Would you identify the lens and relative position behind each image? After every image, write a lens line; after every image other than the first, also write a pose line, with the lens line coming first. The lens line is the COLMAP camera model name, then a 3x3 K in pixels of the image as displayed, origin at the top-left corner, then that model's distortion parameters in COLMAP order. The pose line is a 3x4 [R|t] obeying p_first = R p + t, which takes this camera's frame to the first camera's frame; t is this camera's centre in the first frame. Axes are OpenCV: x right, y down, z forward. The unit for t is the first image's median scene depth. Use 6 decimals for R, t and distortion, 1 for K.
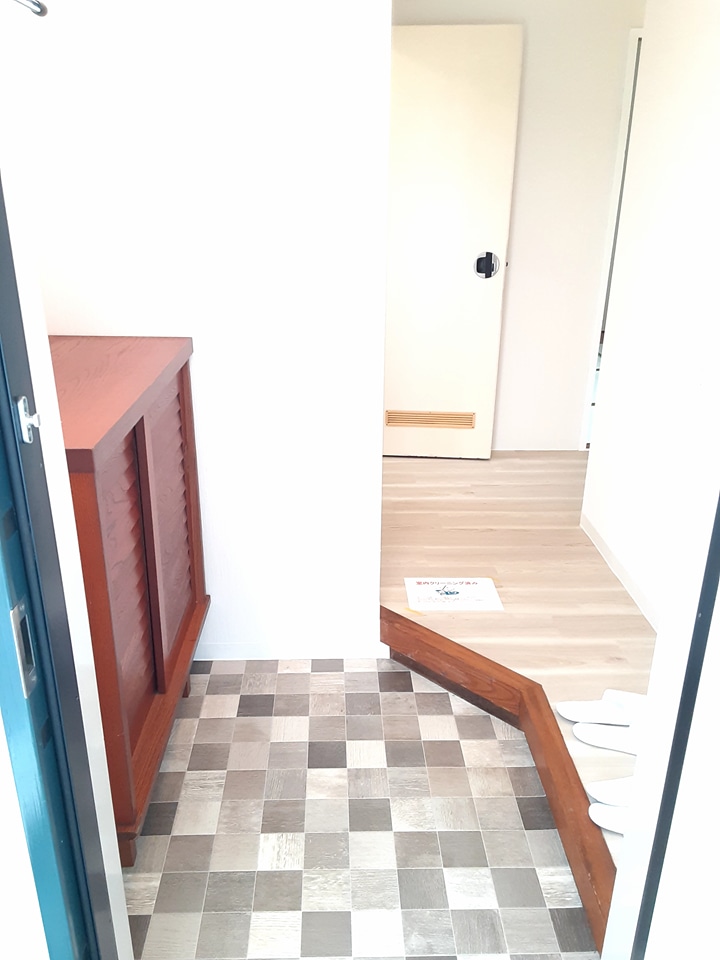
lens RADIAL K [[777.6, 0, 356.2], [0, 777.6, 481.6], [0, 0, 1]] dist [0.057051, -0.053176]
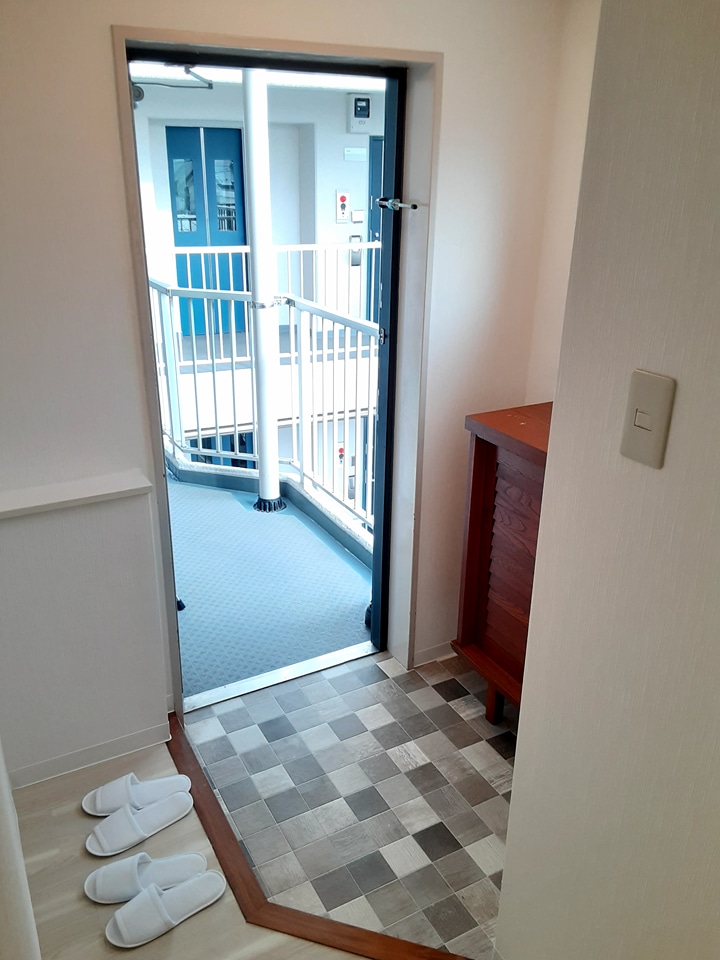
lens RADIAL K [[777.6, 0, 357.3], [0, 777.6, 478.7], [0, 0, 1]] dist [0.057051, -0.053176]
pose [[-0.891349, 0.156449, -0.425465, 0.471023], [-0.187171, 0.727805, 0.659748, -0.740890], [0.412872, 0.667700, -0.619446, 1.428374]]
